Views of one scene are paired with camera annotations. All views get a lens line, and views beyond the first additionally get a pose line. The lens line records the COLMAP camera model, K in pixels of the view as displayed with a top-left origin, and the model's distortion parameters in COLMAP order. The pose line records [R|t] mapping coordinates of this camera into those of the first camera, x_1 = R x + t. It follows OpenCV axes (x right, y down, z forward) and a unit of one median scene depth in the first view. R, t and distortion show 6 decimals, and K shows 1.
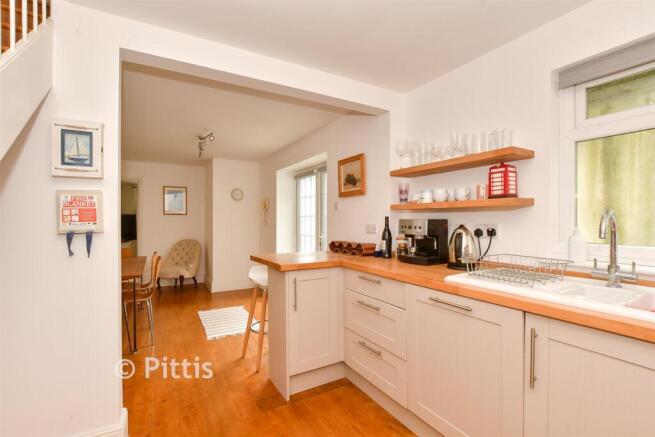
lens RADIAL K [[292.1, 0, 325.0], [0, 292.1, 220.7], [0, 0, 1]] dist [0.000329, 0.000321]
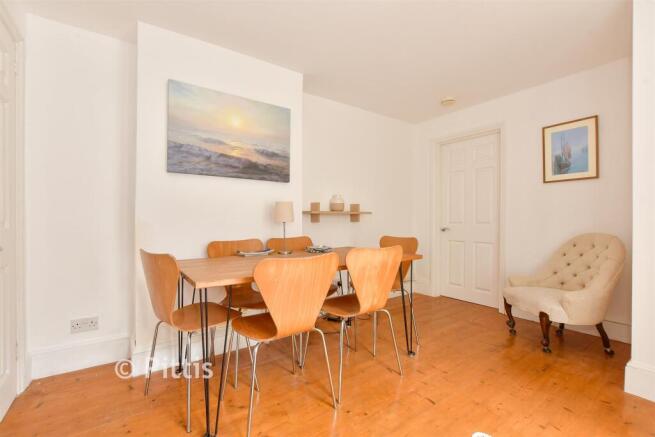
lens RADIAL K [[292.1, 0, 325.2], [0, 292.1, 217.4], [0, 0, 1]] dist [0.000329, 0.000321]
pose [[0.114012, -0.003016, -0.993475, -0.151367], [0.003739, 0.999990, -0.002607, 0.070473], [0.993472, -0.003417, 0.114022, 0.975460]]
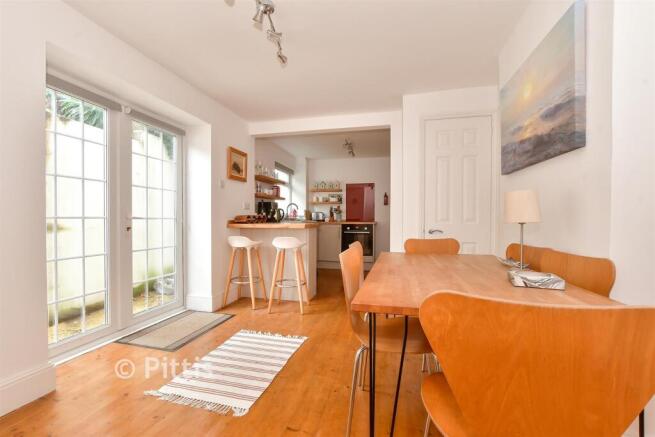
lens RADIAL K [[292.1, 0, 323.2], [0, 292.1, 217.7], [0, 0, 1]] dist [0.000329, 0.000321]
pose [[-0.718994, -0.000250, 0.695016, -0.951397], [0.003692, 0.999984, 0.004179, 0.066833], [-0.695006, 0.005571, -0.718982, 1.480668]]
